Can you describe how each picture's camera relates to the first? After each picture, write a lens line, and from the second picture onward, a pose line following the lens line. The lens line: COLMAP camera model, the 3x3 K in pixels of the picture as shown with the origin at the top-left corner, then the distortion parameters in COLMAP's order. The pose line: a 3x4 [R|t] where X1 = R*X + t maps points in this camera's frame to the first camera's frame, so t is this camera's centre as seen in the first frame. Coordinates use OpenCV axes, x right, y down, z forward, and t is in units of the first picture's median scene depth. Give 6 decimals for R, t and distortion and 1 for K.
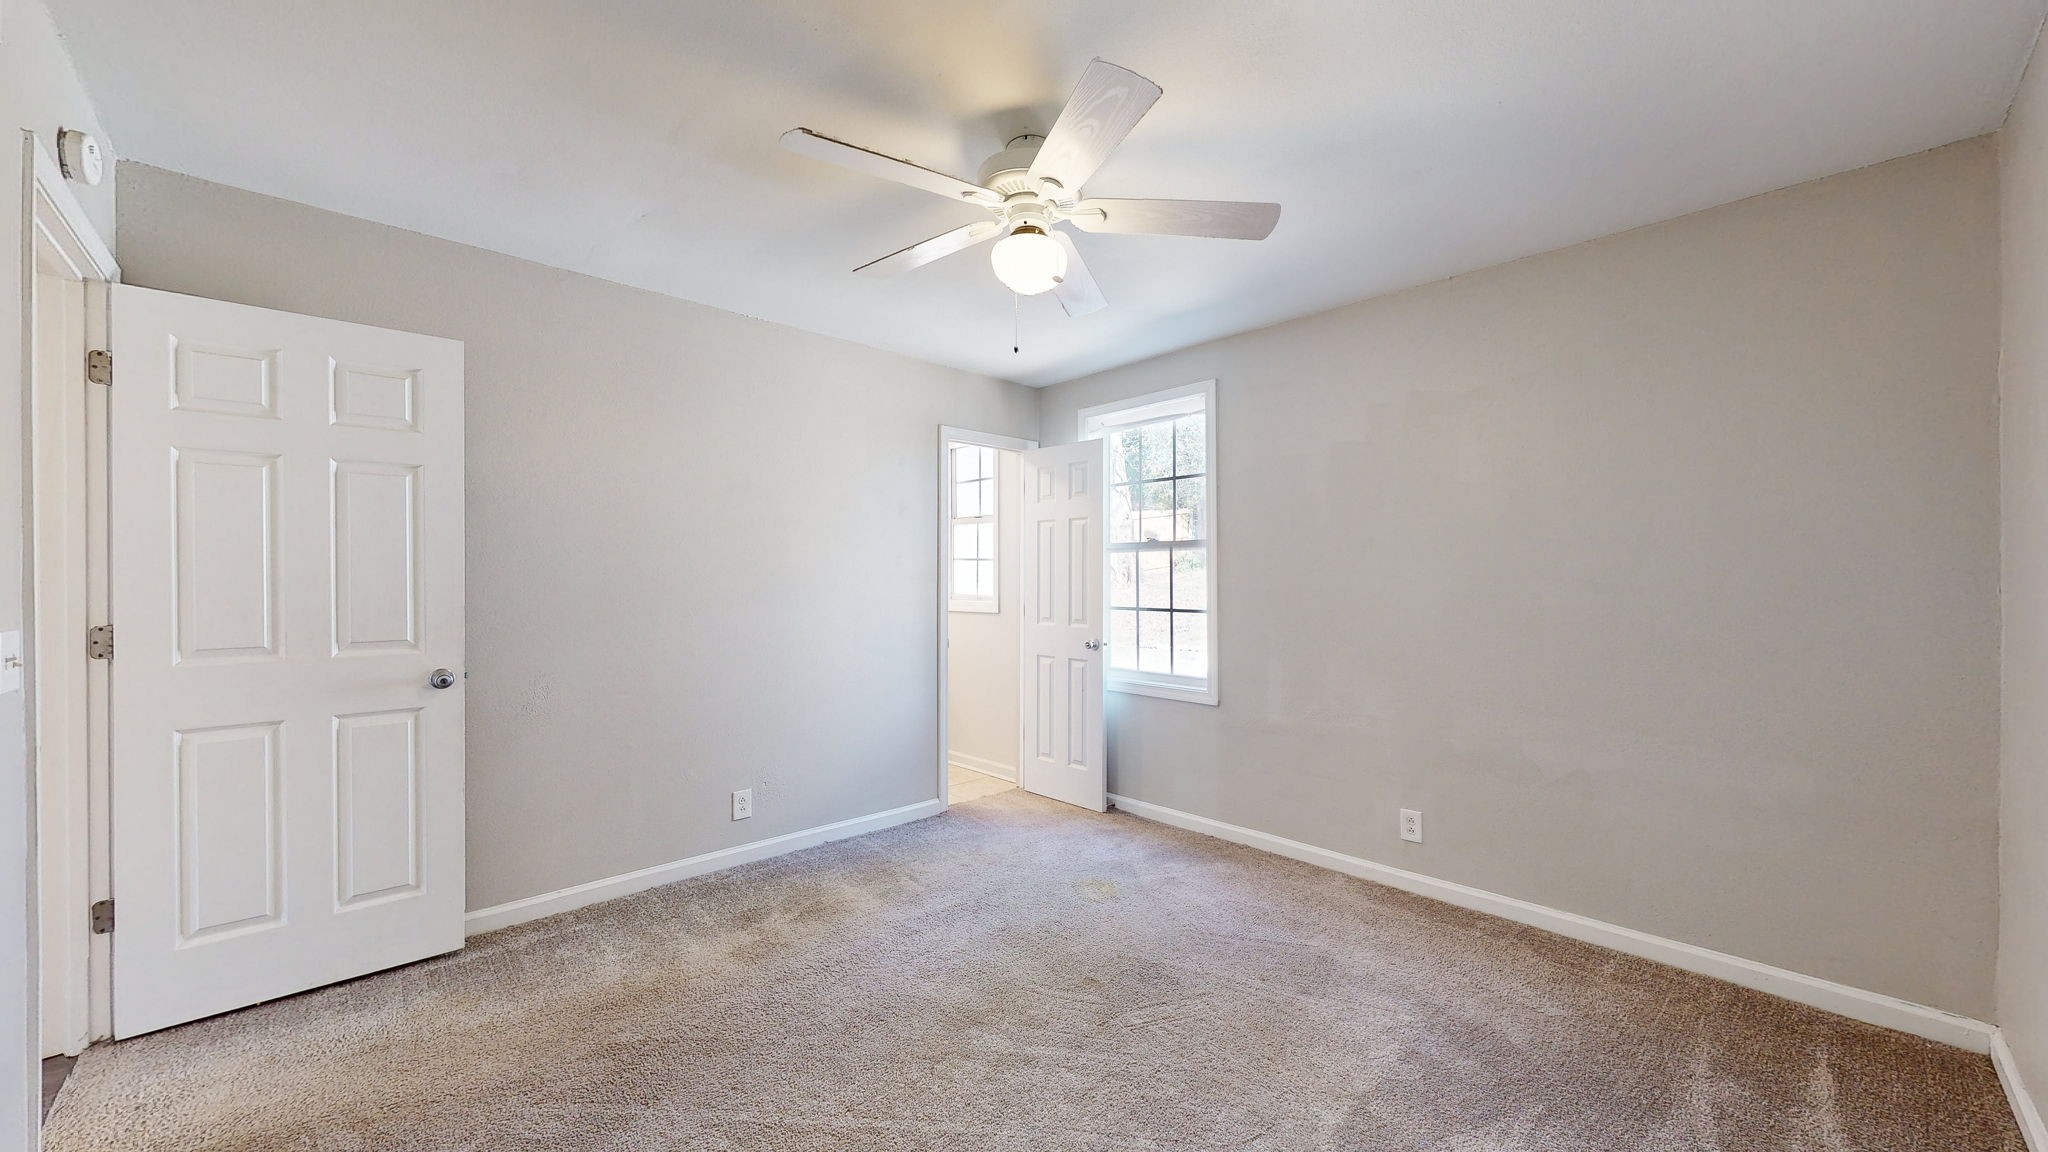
lens RADIAL K [[748.9, 0, 1024.0], [0, 748.9, 576.0], [0, 0, 1]] dist [-0.000125, -0.000119]
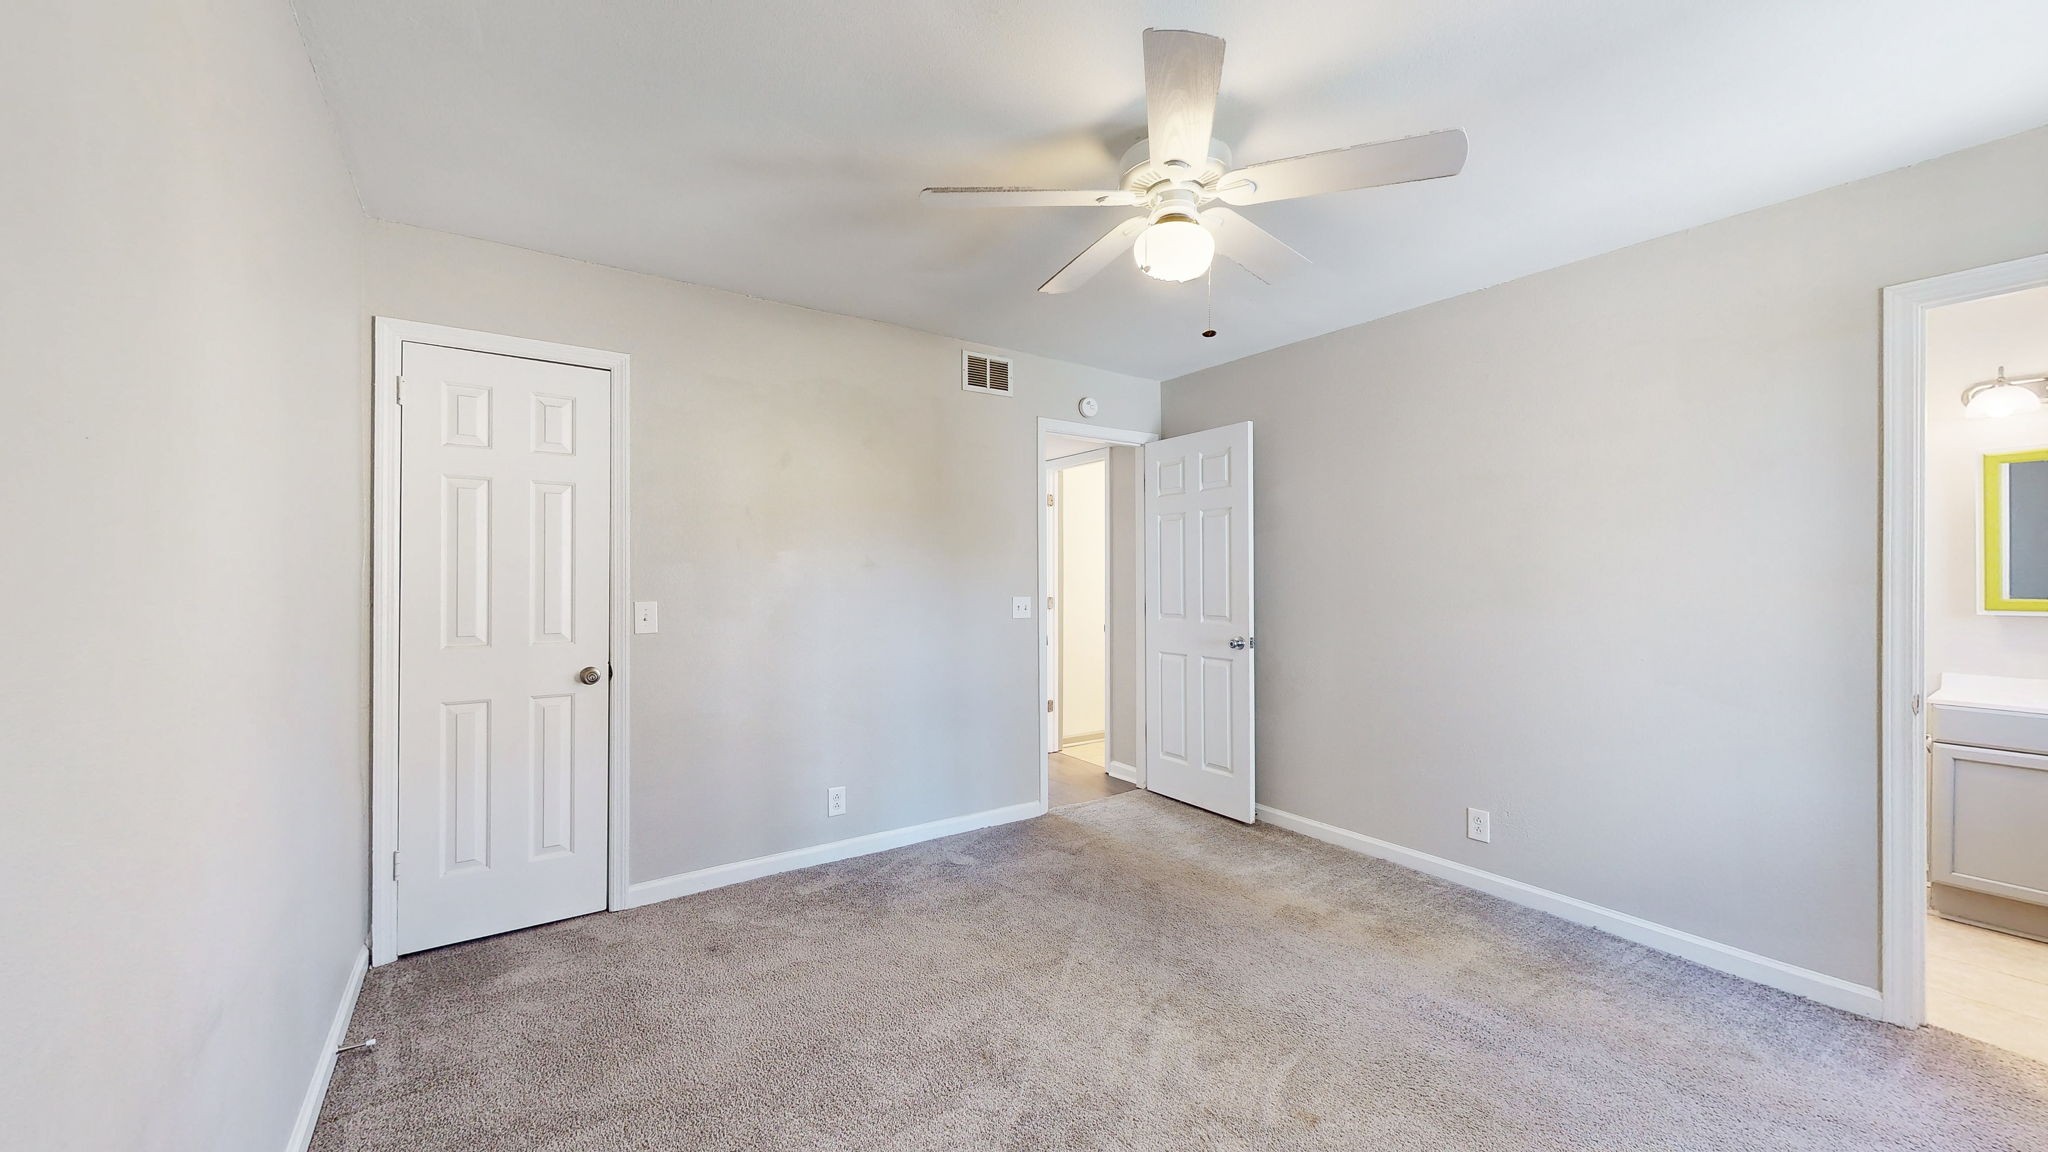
lens RADIAL K [[748.9, 0, 1024.0], [0, 748.9, 576.0], [0, 0, 1]] dist [-0.000125, -0.000119]
pose [[-0.156185, -0.008248, -0.987693, 0.803859], [0.004324, 0.999950, -0.009034, 0.011282], [0.987718, -0.005682, -0.156141, 0.785597]]
